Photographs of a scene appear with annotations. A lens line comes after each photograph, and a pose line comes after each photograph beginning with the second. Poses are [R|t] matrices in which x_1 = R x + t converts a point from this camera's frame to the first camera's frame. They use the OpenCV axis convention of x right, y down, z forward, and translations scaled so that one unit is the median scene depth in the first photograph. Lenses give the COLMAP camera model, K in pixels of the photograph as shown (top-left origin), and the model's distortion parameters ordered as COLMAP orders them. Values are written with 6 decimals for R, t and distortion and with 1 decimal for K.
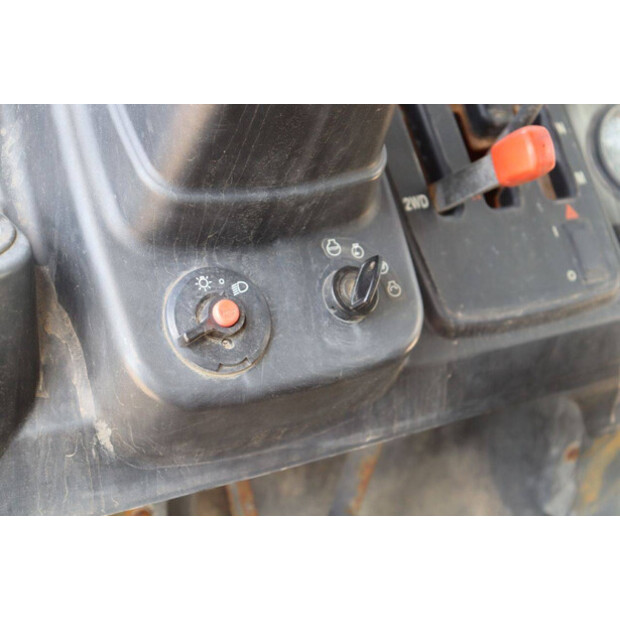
lens RADIAL K [[1130.9, 0, 312.2], [0, 1130.9, 308.8], [0, 0, 1]] dist [0.071227, 0.000000]
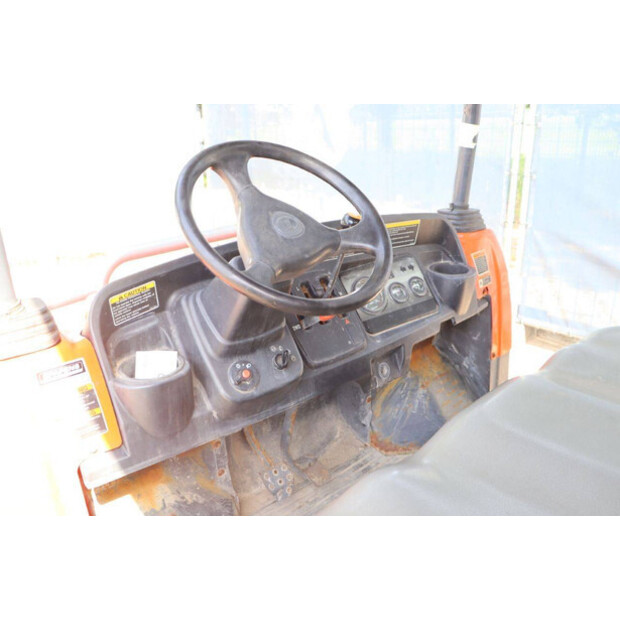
lens RADIAL K [[498.2, 0, 309.3], [0, 498.2, 315.5], [0, 0, 1]] dist [-0.104551, 0.010419]
pose [[0.985706, -0.130621, 0.106404, -0.021722], [0.137748, 0.988487, -0.062606, -0.046782], [-0.097001, 0.076368, 0.992350, -0.495853]]
